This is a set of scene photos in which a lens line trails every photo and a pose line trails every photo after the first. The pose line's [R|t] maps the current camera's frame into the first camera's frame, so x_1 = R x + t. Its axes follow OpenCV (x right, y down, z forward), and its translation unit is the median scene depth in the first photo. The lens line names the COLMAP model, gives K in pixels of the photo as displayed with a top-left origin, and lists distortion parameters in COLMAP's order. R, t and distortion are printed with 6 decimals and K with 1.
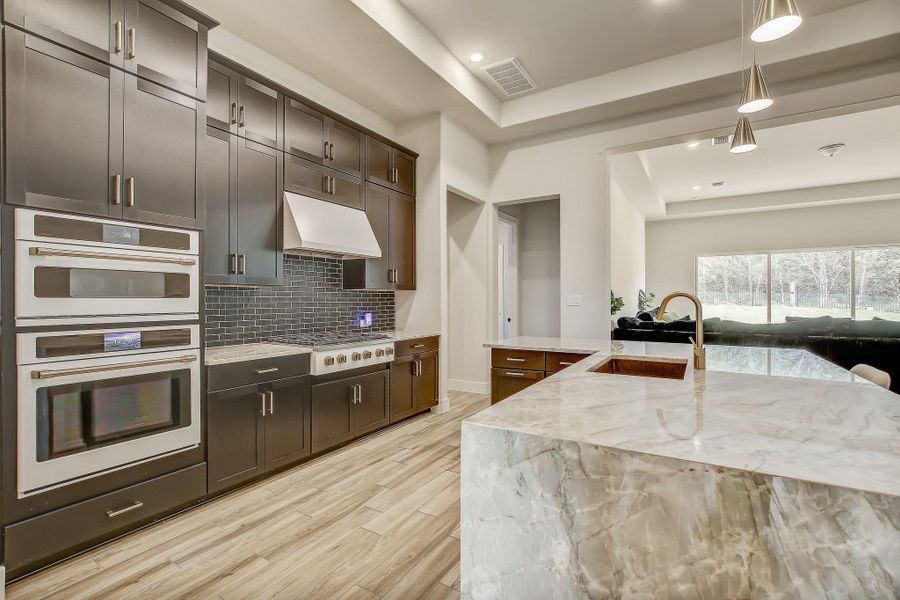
lens RADIAL K [[410.1, 0, 450.0], [0, 410.1, 300.0], [0, 0, 1]] dist [-0.006380, 0.000067]
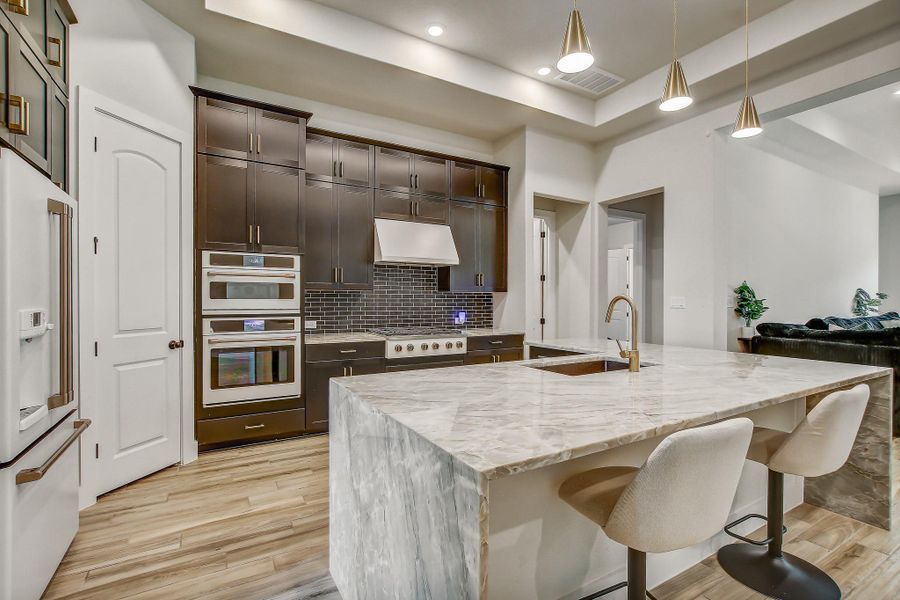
lens RADIAL K [[416.1, 0, 450.3], [0, 416.1, 301.7], [0, 0, 1]] dist [-0.009798, -0.000051]
pose [[0.881874, 0.006225, -0.471444, 0.401052], [-0.004372, 0.999978, 0.005027, -0.003864], [0.471465, -0.002372, 0.881882, -0.065264]]
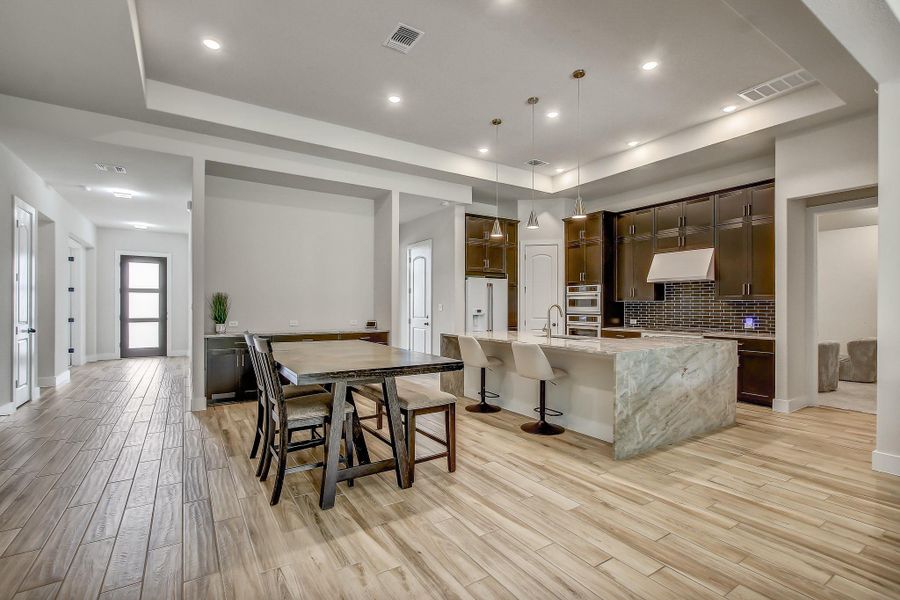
lens RADIAL K [[416.1, 0, 450.3], [0, 416.1, 301.7], [0, 0, 1]] dist [-0.009798, -0.000051]
pose [[-0.430156, -0.009191, -0.902708, 1.711494], [-0.000789, 0.999952, -0.009805, -0.006708], [0.902754, -0.003505, -0.430143, 0.870293]]
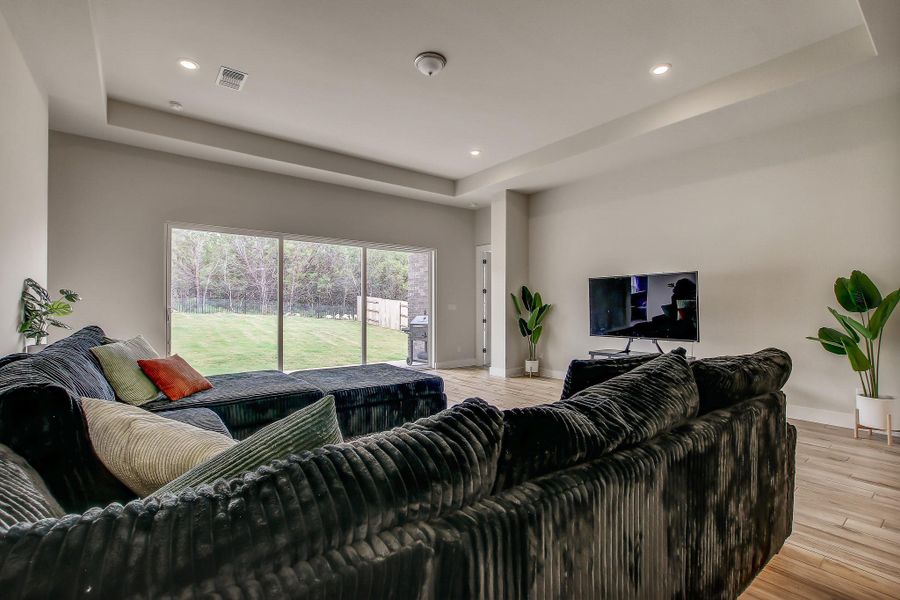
lens RADIAL K [[410.1, 0, 450.0], [0, 410.1, 300.0], [0, 0, 1]] dist [-0.006380, 0.000067]
pose [[0.346812, 0.013988, 0.937830, 0.665965], [0.001843, 0.999877, -0.015595, -0.002491], [-0.937933, 0.007137, 0.346743, 1.367000]]
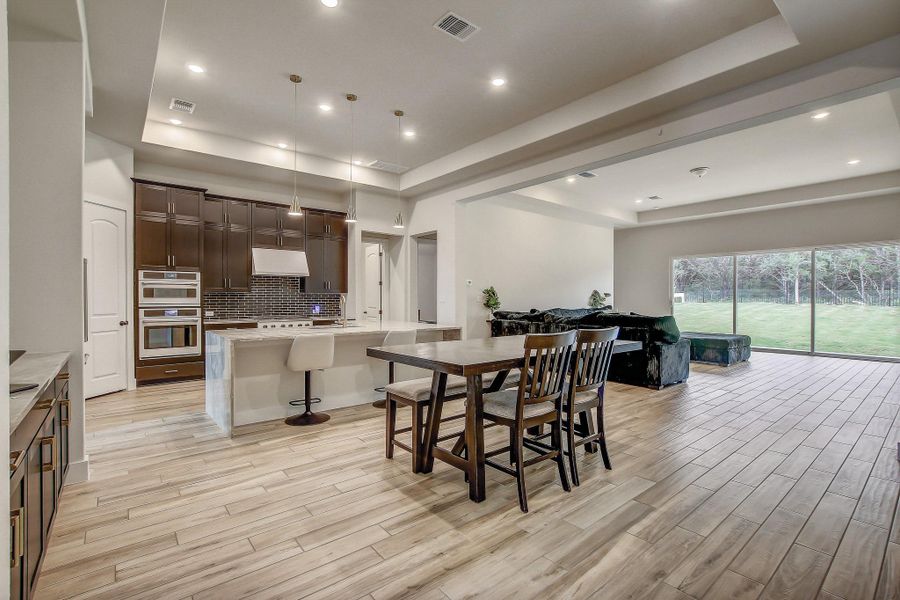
lens RADIAL K [[410.1, 0, 450.0], [0, 410.1, 300.0], [0, 0, 1]] dist [-0.006380, 0.000067]
pose [[0.946783, 0.003602, -0.321851, 1.141003], [-0.002108, 0.999985, 0.004991, -0.004799], [0.321864, -0.004047, 0.946777, -0.629178]]
